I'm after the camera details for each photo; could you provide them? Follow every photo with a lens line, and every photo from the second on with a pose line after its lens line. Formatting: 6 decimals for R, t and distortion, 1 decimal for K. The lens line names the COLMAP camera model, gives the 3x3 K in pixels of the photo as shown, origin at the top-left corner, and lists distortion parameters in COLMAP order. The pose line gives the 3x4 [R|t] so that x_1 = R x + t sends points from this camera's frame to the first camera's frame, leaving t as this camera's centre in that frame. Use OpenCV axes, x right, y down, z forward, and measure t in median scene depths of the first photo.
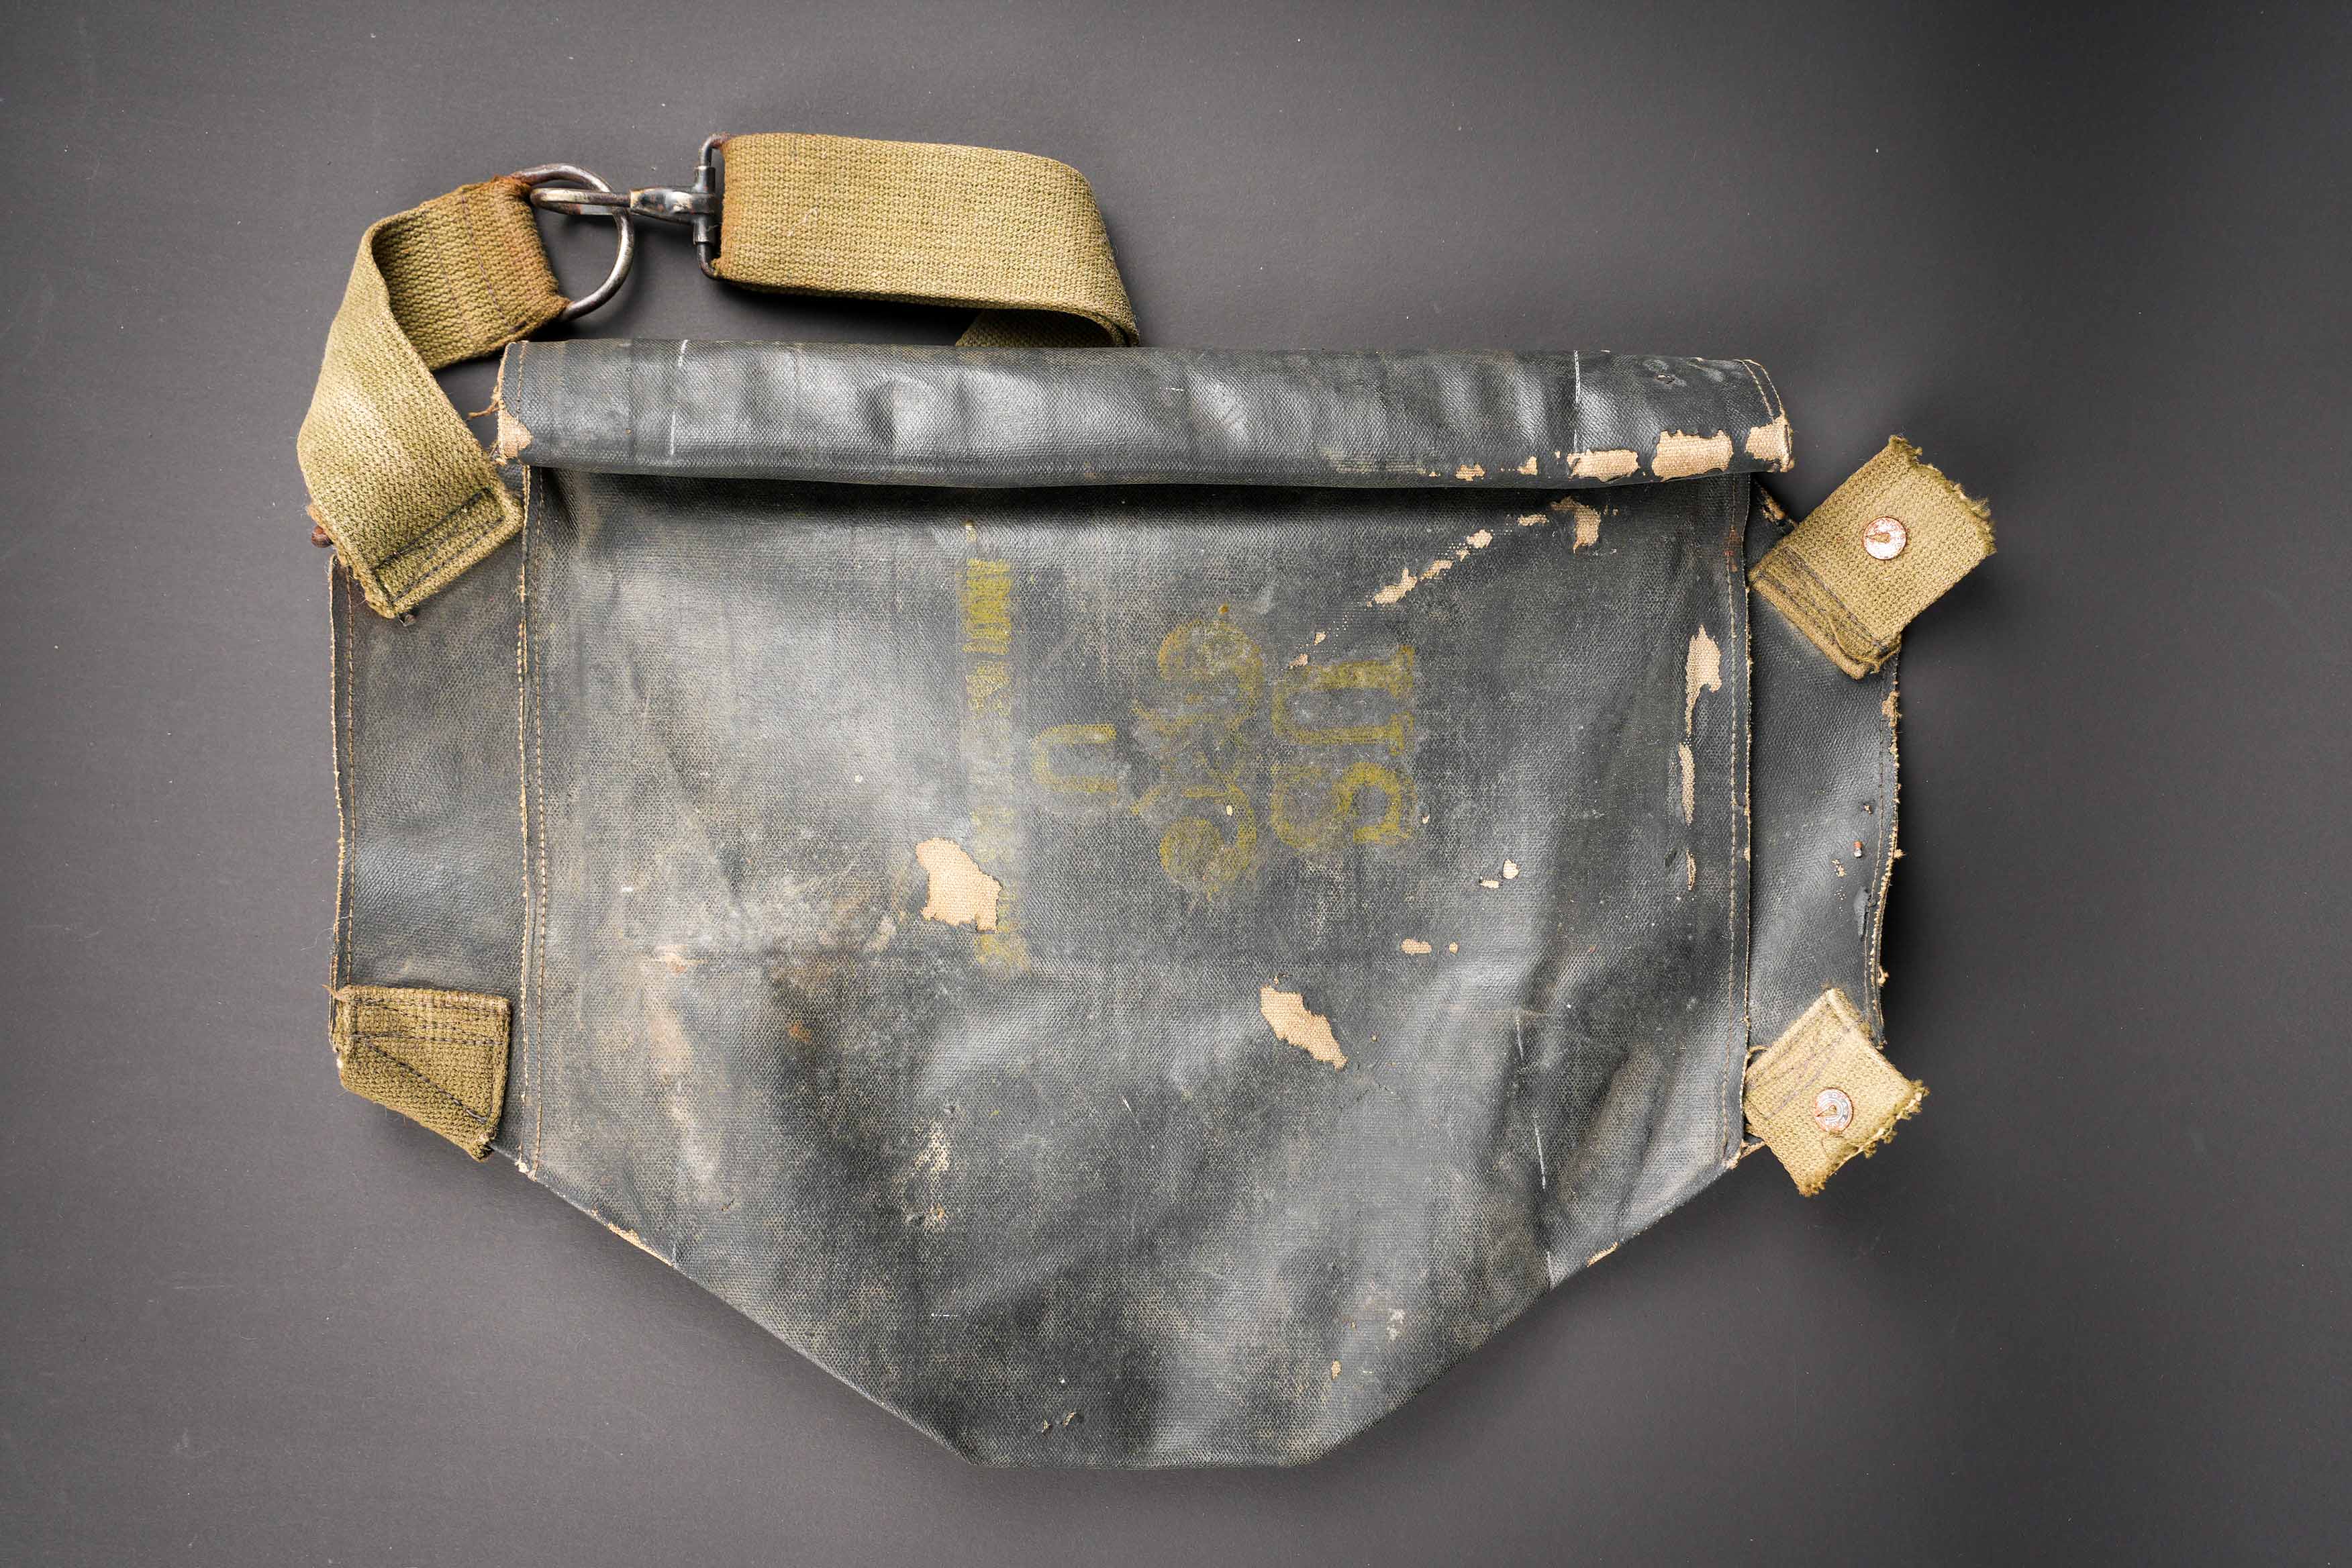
lens RADIAL K [[2389.1, 0, 1180.3], [0, 2389.1, 787.7], [0, 0, 1]] dist [0.000278, 0.000000]
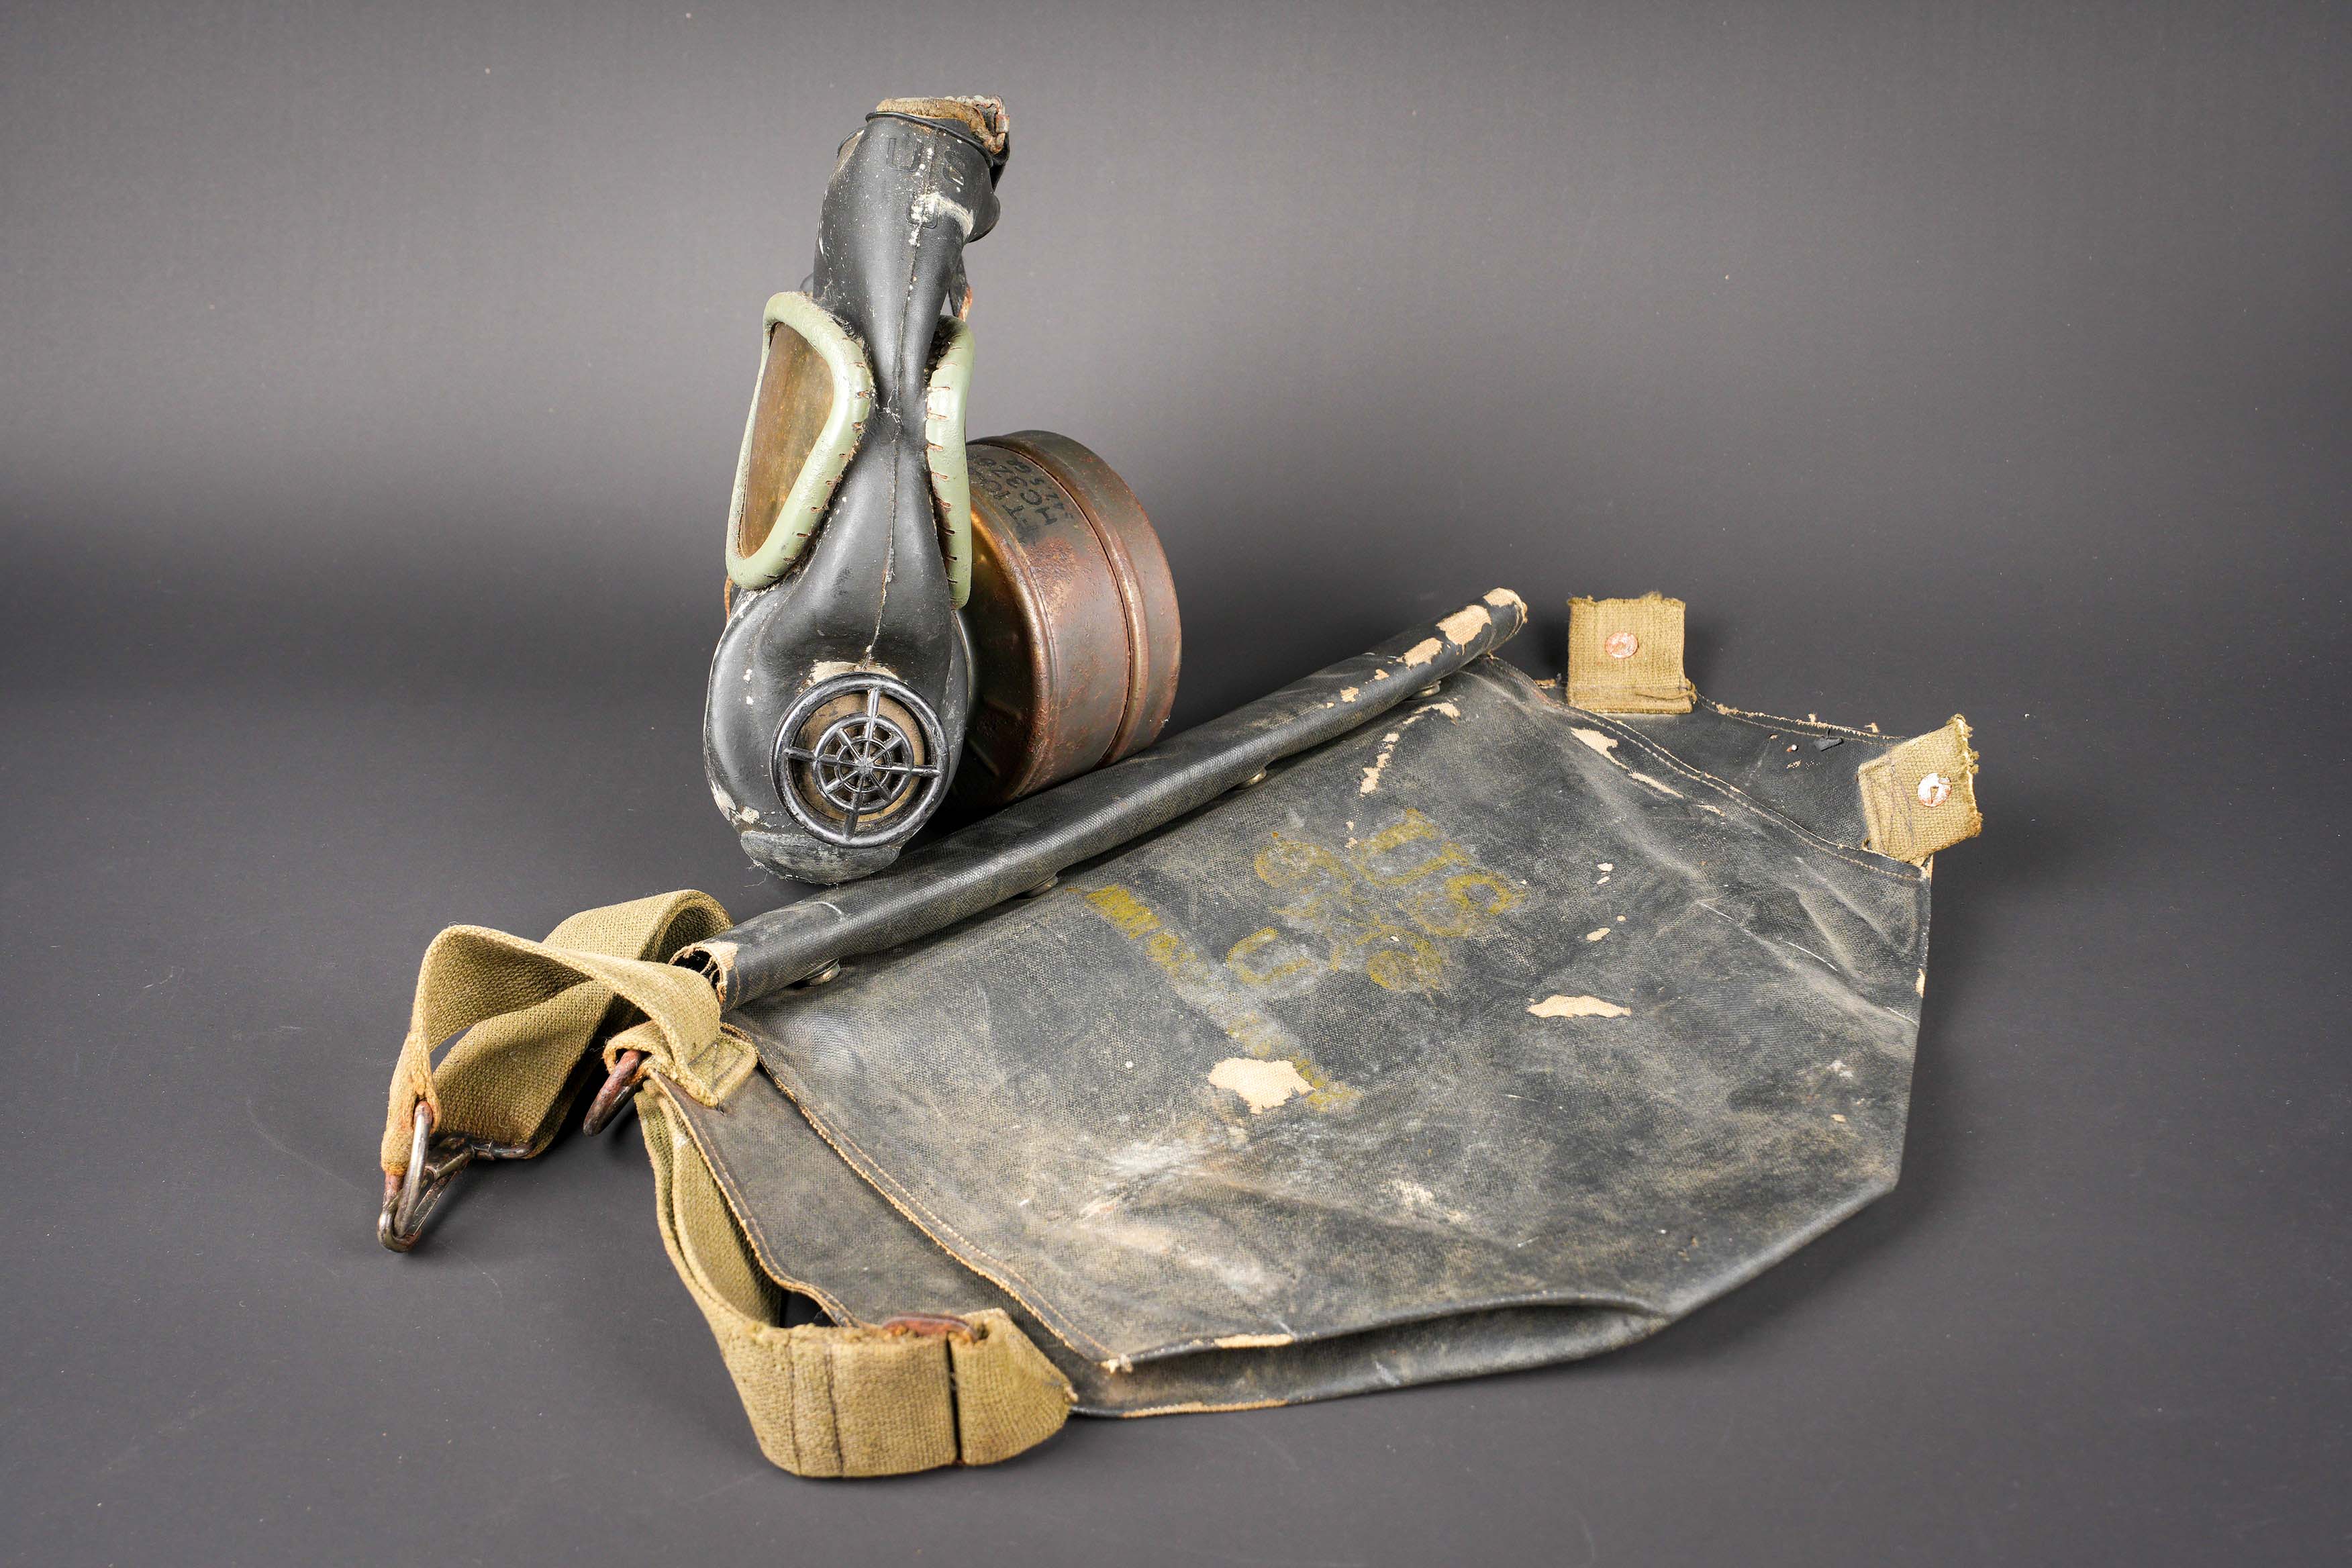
lens RADIAL K [[3024.4, 0, 1172.8], [0, 3024.4, 785.3], [0, 0, 1]] dist [0.113111, 0.000000]
pose [[0.768594, -0.409526, 0.491479, -0.757782], [0.633378, 0.379071, -0.674639, 0.908738], [0.089977, 0.829816, 0.550736, 0.124784]]
